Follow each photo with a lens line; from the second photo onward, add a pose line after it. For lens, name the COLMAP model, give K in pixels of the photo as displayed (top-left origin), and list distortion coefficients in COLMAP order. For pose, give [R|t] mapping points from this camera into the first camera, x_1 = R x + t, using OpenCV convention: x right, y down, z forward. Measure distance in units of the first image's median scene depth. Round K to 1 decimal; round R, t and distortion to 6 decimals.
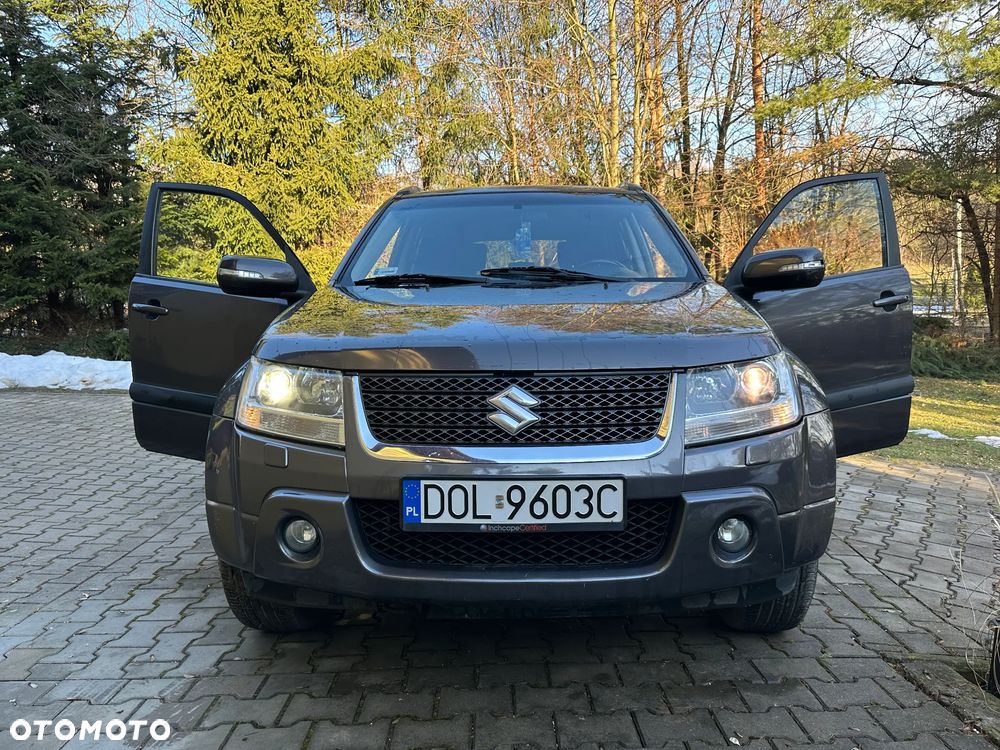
lens RADIAL K [[696.4, 0, 509.7], [0, 696.4, 358.4], [0, 0, 1]] dist [0.027876, -0.045376]
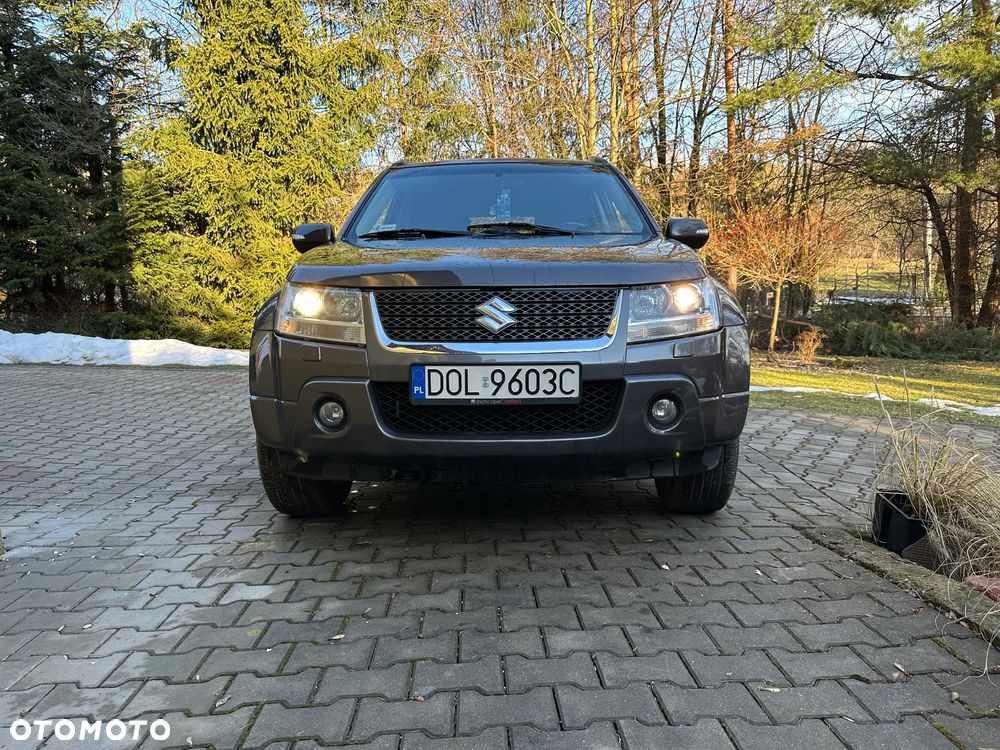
lens RADIAL K [[690.8, 0, 499.6], [0, 690.8, 356.3], [0, 0, 1]] dist [0.039285, -0.060384]
pose [[0.999908, -0.001034, 0.013522, -0.003877], [0.000944, 0.999978, 0.006639, 0.107483], [-0.013529, -0.006625, 0.999887, -0.216573]]
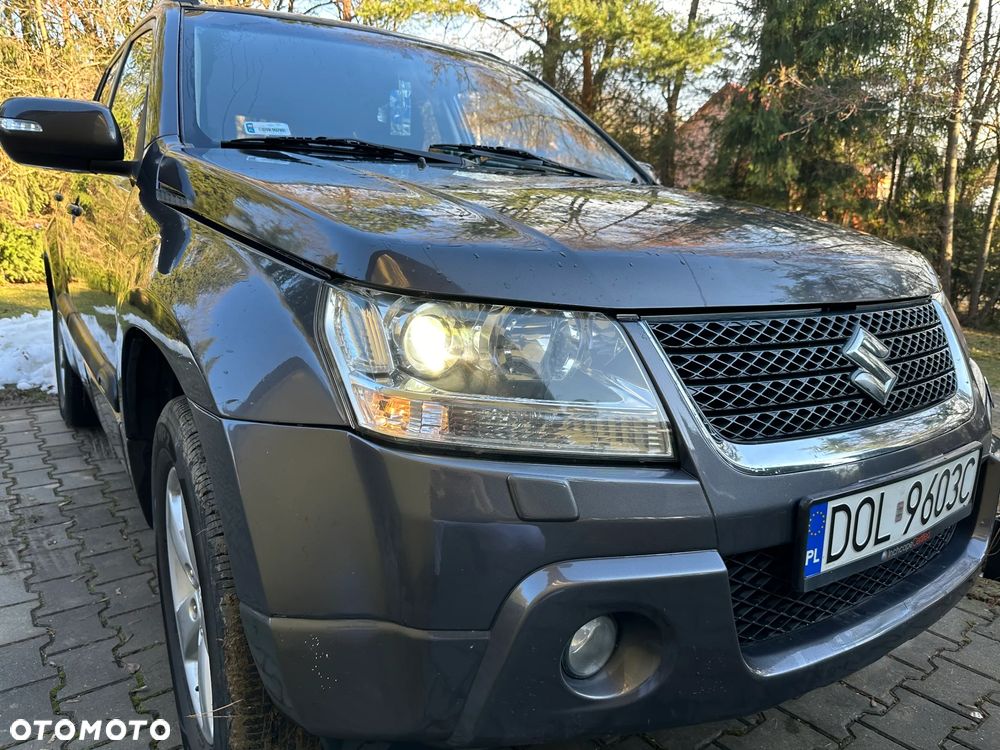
lens RADIAL K [[701.6, 0, 471.7], [0, 701.6, 354.6], [0, 0, 1]] dist [0.042859, -0.043738]
pose [[0.824168, -0.072734, 0.561656, -0.498378], [0.002484, 0.992174, 0.124842, -0.012951], [-0.566340, -0.101496, 0.817898, 0.511556]]
